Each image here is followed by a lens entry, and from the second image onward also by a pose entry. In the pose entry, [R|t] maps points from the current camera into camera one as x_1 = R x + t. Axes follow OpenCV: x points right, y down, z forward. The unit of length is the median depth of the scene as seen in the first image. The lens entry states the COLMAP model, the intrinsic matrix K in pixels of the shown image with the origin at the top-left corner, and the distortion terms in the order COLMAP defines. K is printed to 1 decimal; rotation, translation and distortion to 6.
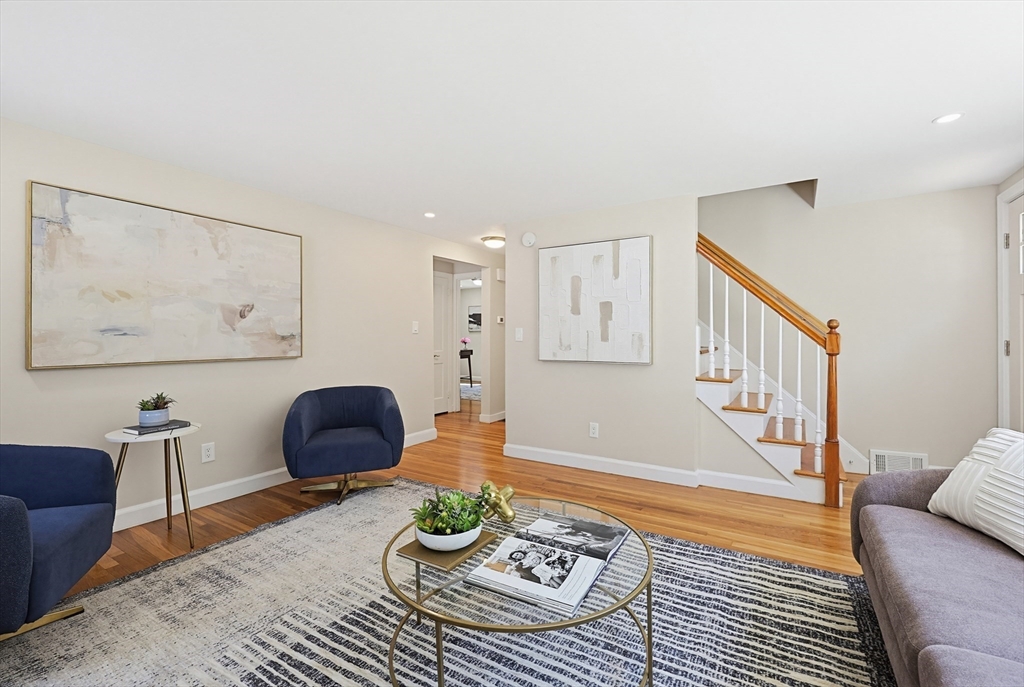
lens RADIAL K [[437.6, 0, 523.6], [0, 437.6, 343.3], [0, 0, 1]] dist [-0.001040, 0.000027]
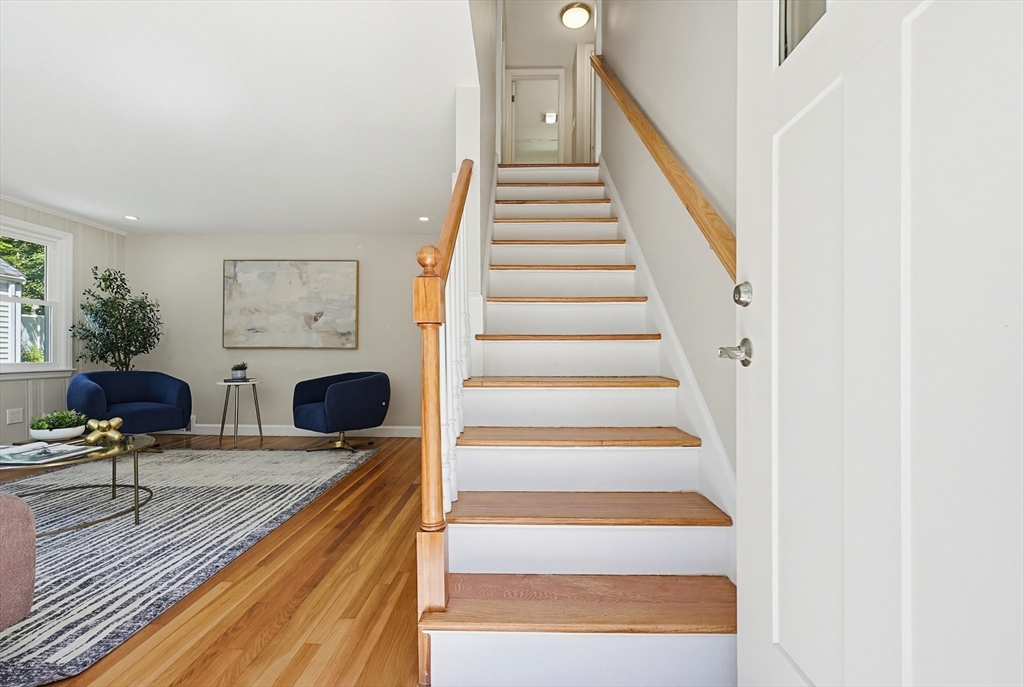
lens RADIAL K [[442.0, 0, 500.2], [0, 442.0, 353.5], [0, 0, 1]] dist [-0.001343, -0.000157]
pose [[0.508605, 0.005354, -0.860983, 1.339104], [-0.019852, 0.999788, -0.005510, 0.067251], [0.860771, 0.019895, 0.508603, 1.000521]]
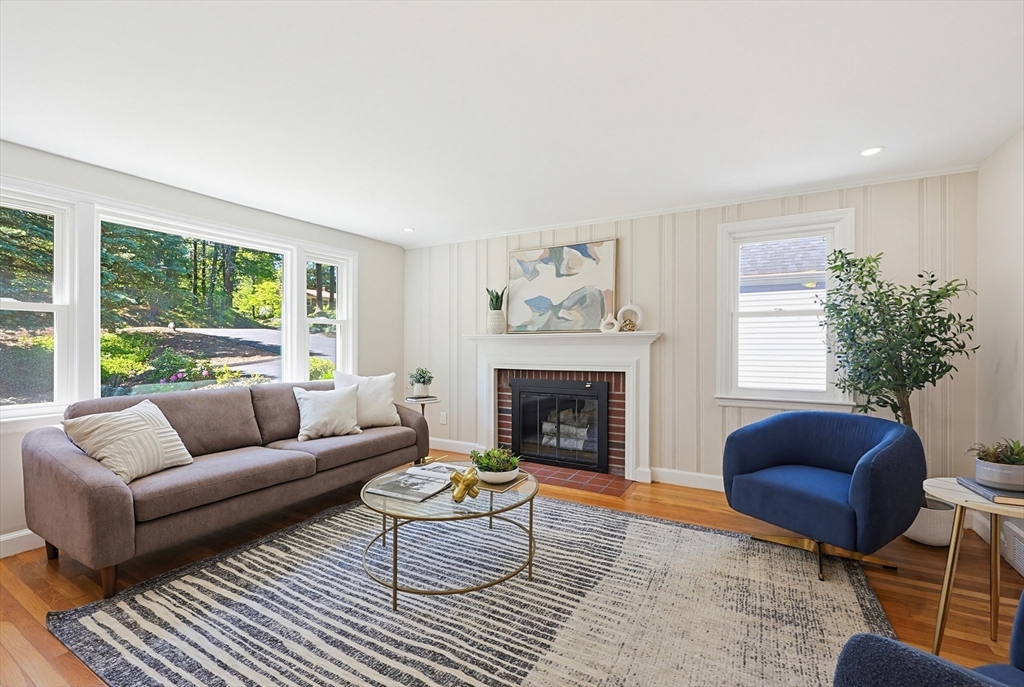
lens RADIAL K [[437.6, 0, 523.6], [0, 437.6, 343.3], [0, 0, 1]] dist [-0.001040, 0.000027]
pose [[-0.998888, 0.003259, -0.047031, -0.119250], [0.002529, 0.999876, 0.015571, -0.032156], [0.047076, 0.015435, -0.998772, 1.603194]]
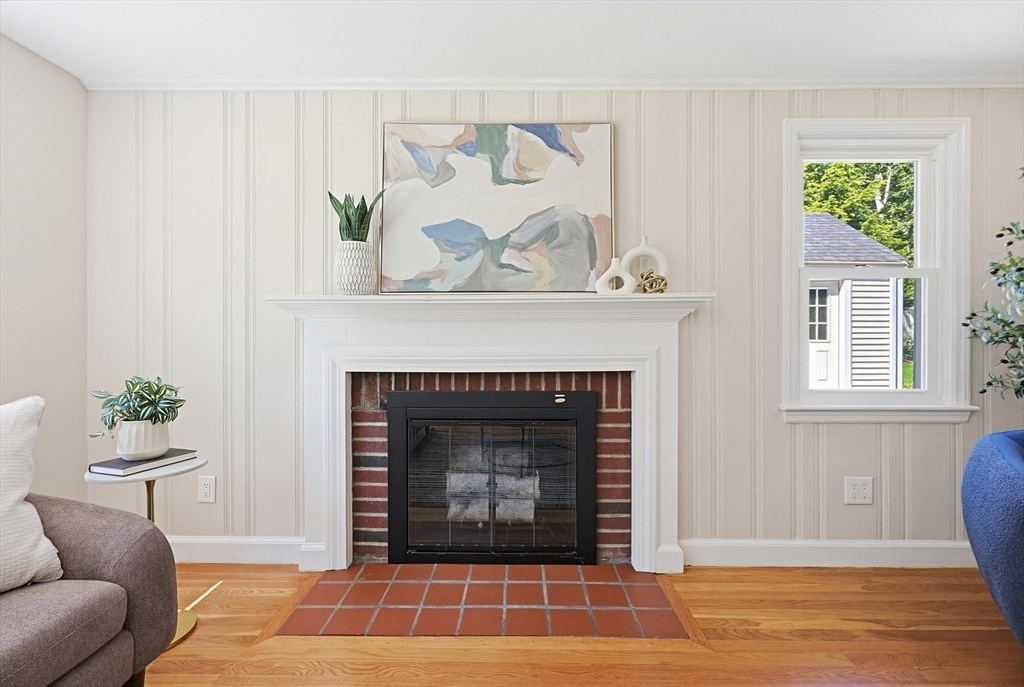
lens RADIAL K [[437.8, 0, 519.5], [0, 437.8, 342.6], [0, 0, 1]] dist [-0.010352, 0.000145]
pose [[-0.857809, 0.004604, -0.513947, 0.059351], [-0.006987, 0.999763, 0.020618, 0.023644], [0.513920, 0.021278, -0.857574, 0.678790]]
